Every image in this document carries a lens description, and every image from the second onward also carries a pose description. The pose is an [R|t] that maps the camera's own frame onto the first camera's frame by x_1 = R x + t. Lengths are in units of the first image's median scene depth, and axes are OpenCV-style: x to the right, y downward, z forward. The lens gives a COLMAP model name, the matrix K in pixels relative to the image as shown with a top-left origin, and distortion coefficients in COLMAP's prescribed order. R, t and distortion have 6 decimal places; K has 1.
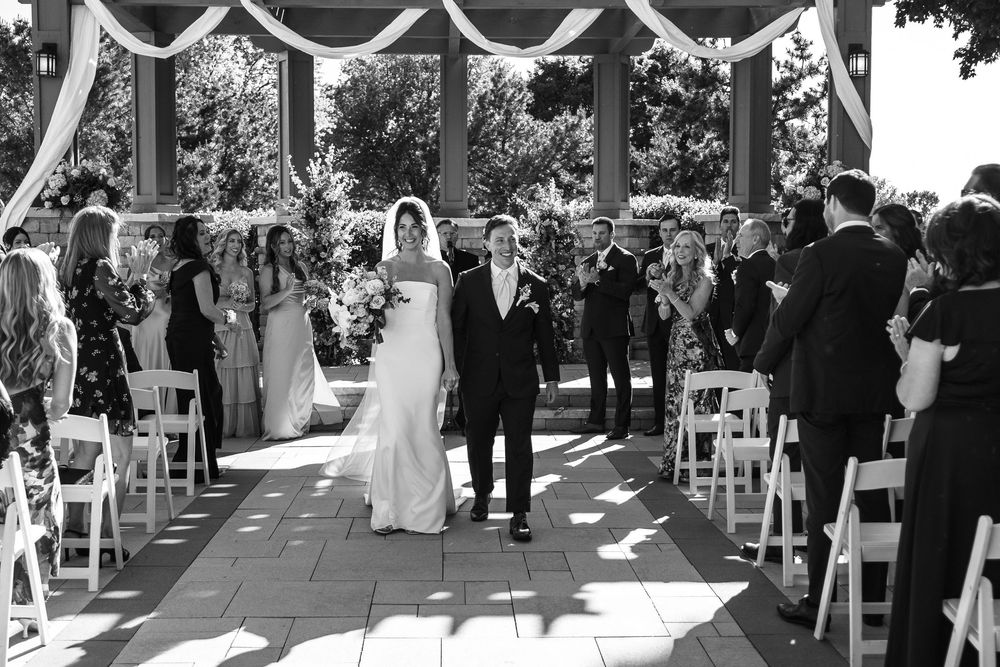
lens RADIAL K [[1122.3, 0, 499.9], [0, 1122.3, 348.0], [0, 0, 1]] dist [-0.000001, 0.017172]
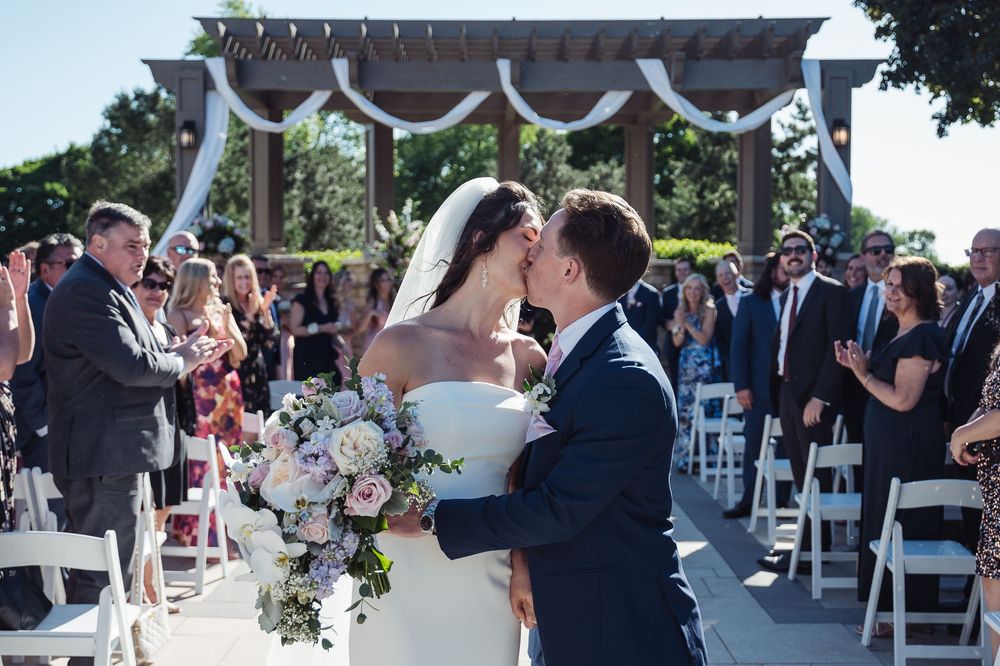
lens RADIAL K [[1122.3, 0, 499.9], [0, 1122.3, 347.5], [0, 0, 1]] dist [-0.000001, 0.017172]
pose [[0.999637, 0.003700, -0.026694, -0.017550], [-0.004314, 0.999727, -0.022960, 0.007492], [0.026602, 0.023067, 0.999380, -0.206721]]
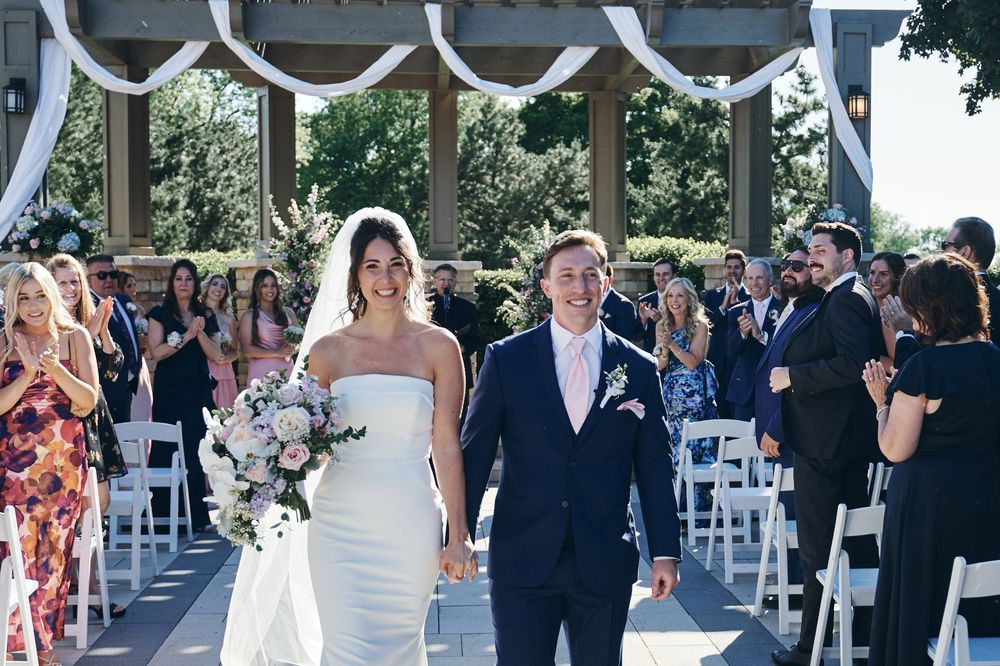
lens RADIAL K [[1261.9, 0, 547.8], [0, 1261.9, 375.6], [0, 0, 1]] dist [0.005070, 0.012845]
pose [[0.998789, -0.003426, 0.049077, -0.005489], [0.004126, 0.999891, -0.014172, -0.002451], [-0.049023, 0.014358, 0.998694, -0.075481]]
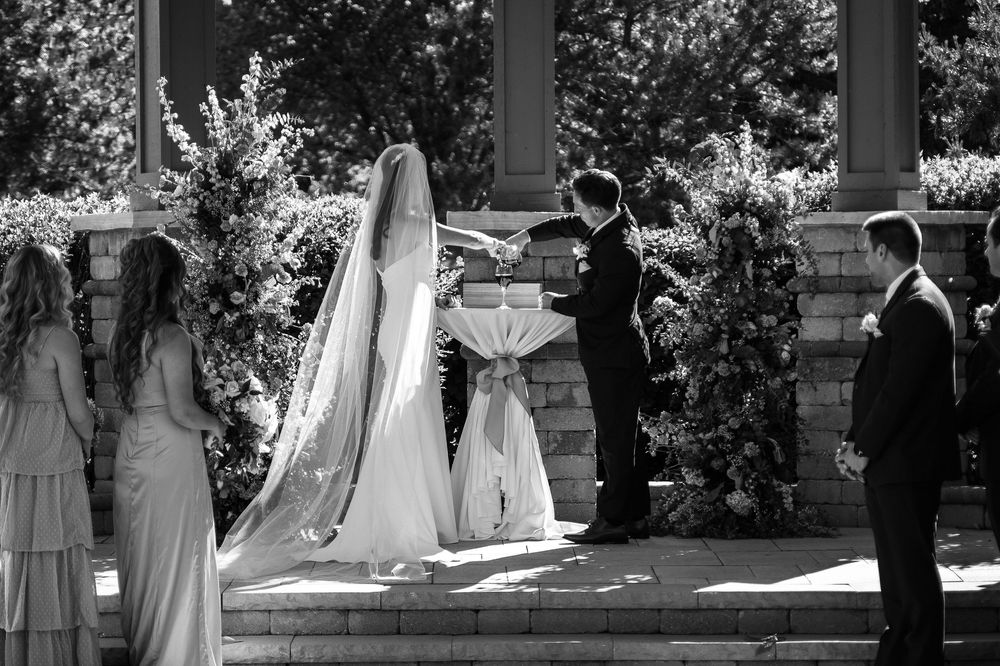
lens RADIAL K [[2850.7, 0, 500.0], [0, 2850.7, 333.0], [0, 0, 1]] dist [0.018415, 0.359796]
pose [[0.999290, -0.007765, -0.036865, -0.009711], [0.005731, 0.998473, -0.054945, -0.005178], [0.037235, 0.054694, 0.997809, -0.132063]]
